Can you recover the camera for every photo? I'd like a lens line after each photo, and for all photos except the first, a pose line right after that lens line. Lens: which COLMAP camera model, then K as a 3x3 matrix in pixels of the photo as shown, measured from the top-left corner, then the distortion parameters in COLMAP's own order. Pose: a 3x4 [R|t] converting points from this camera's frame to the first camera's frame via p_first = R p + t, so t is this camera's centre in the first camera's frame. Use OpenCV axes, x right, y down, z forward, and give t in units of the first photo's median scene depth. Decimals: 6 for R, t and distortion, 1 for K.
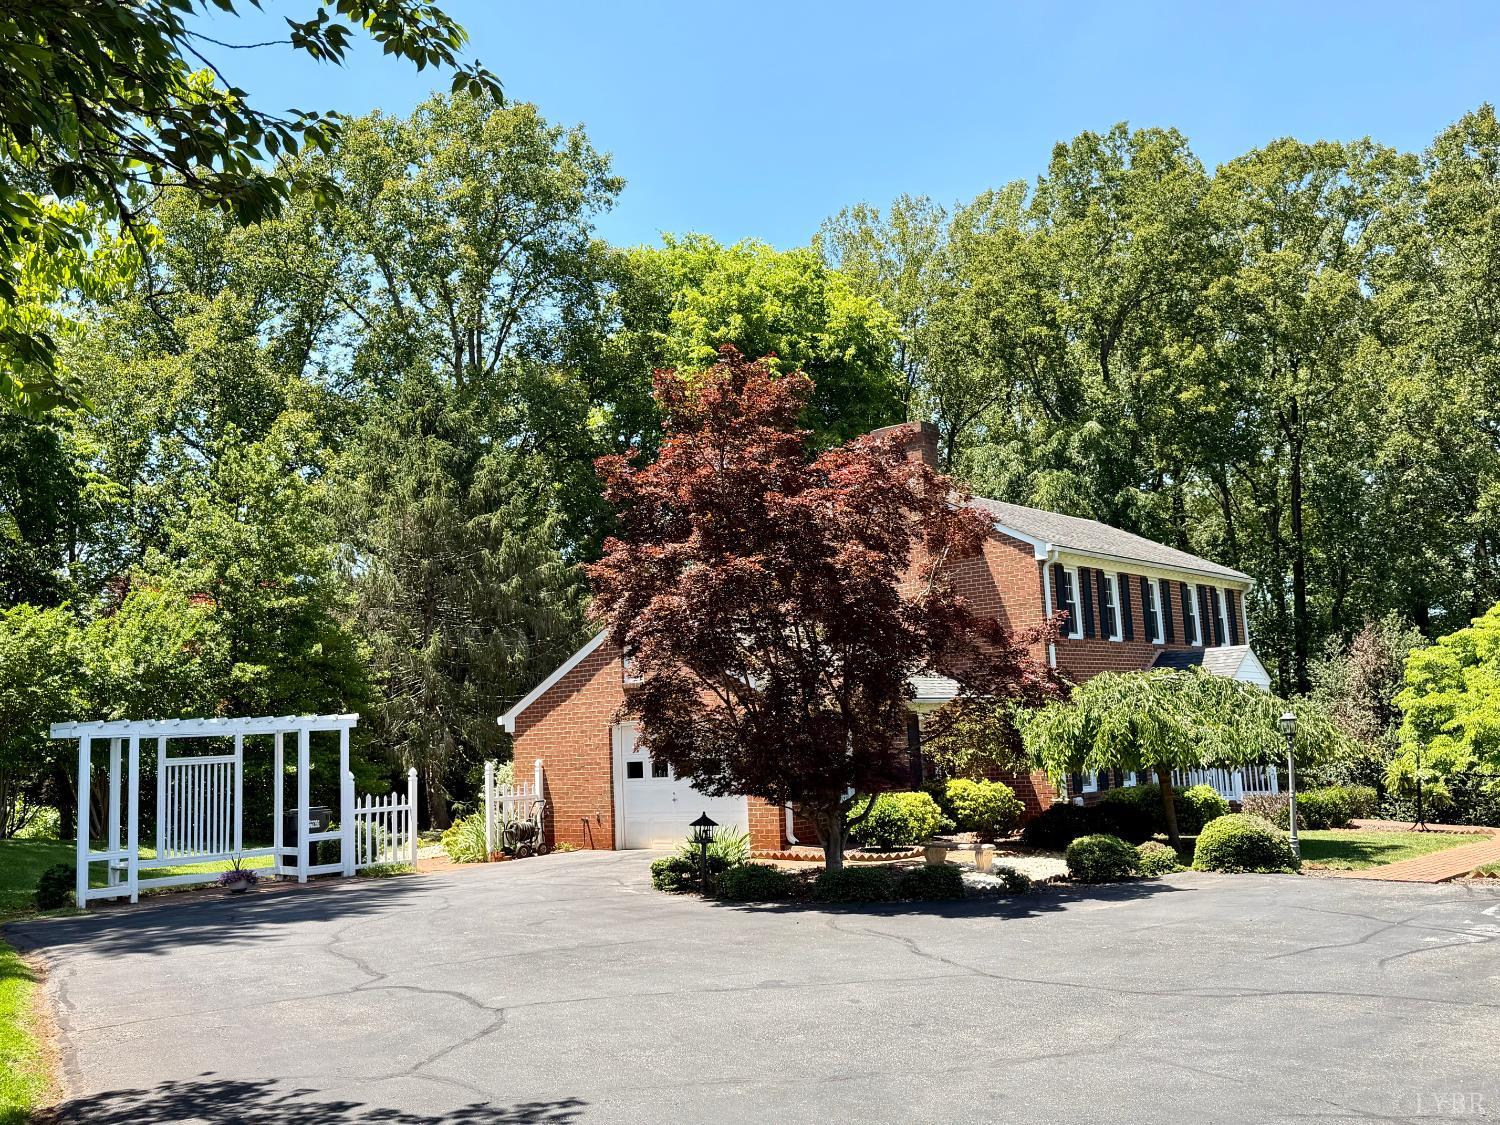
lens RADIAL K [[1331.3, 0, 755.4], [0, 1331.3, 554.1], [0, 0, 1]] dist [0.113312, -0.178067]
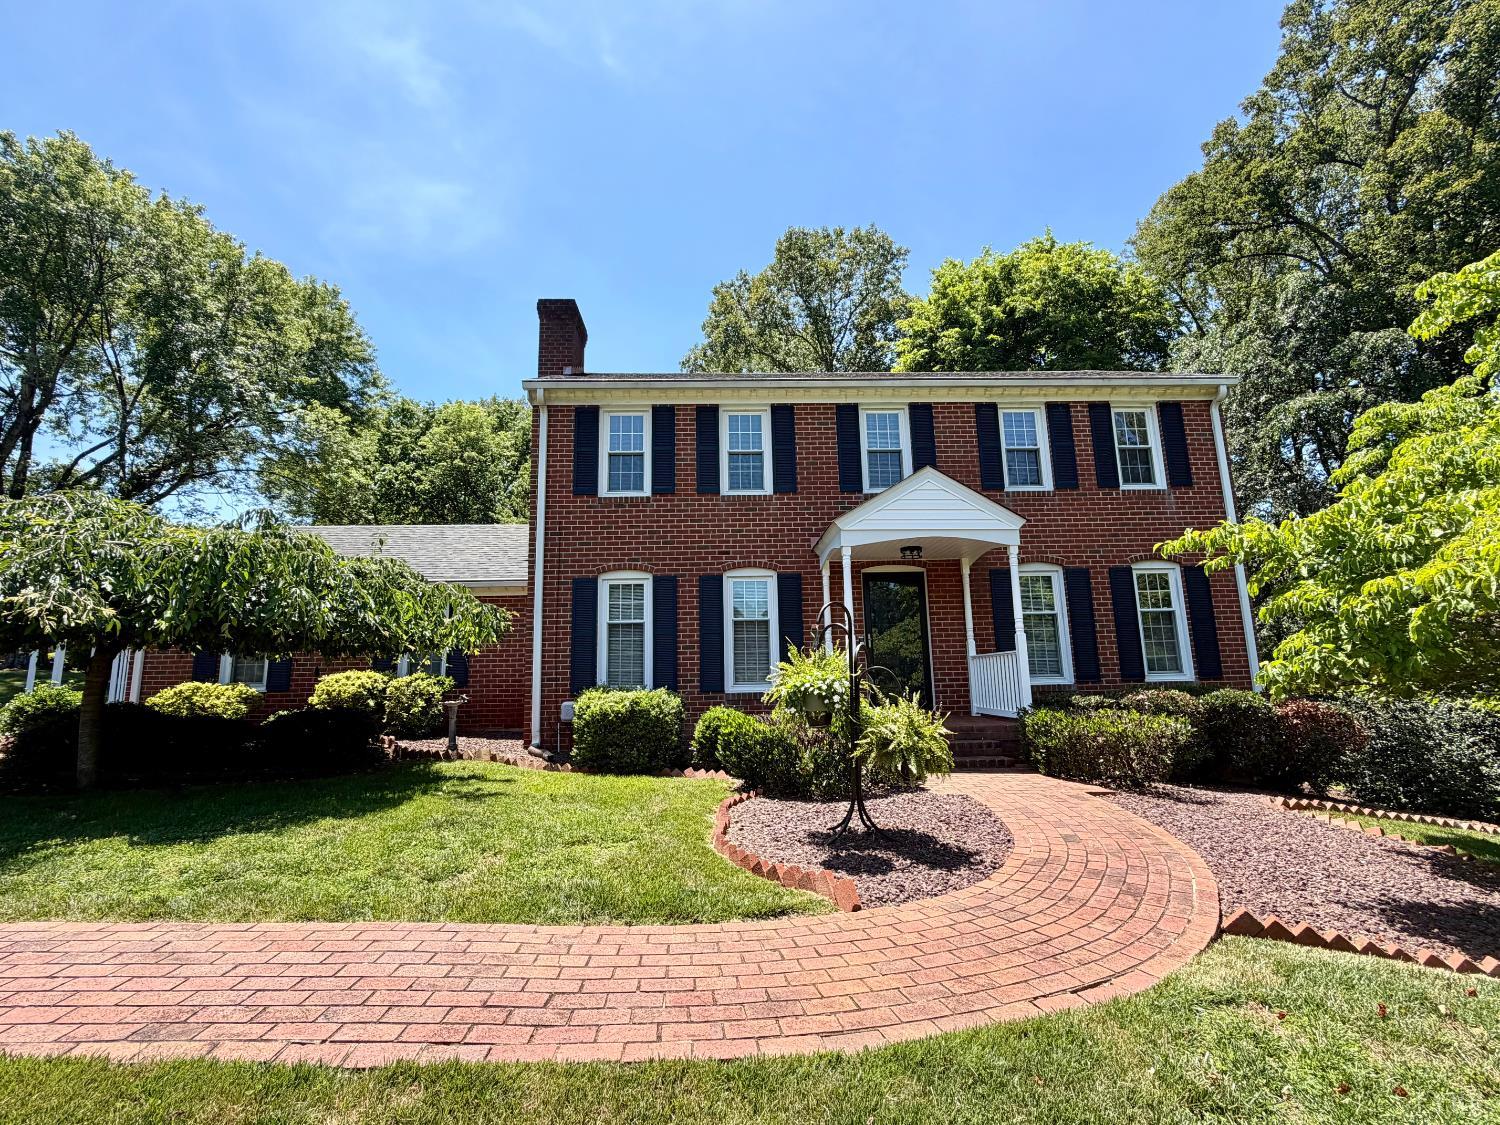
lens RADIAL K [[680.2, 0, 747.1], [0, 680.2, 561.7], [0, 0, 1]] dist [-0.001407, 0.000276]
pose [[0.661862, -0.096240, -0.743422, 0.645034], [0.095678, 0.994459, -0.043557, 0.138760], [0.743495, -0.042301, 0.667403, 0.886975]]
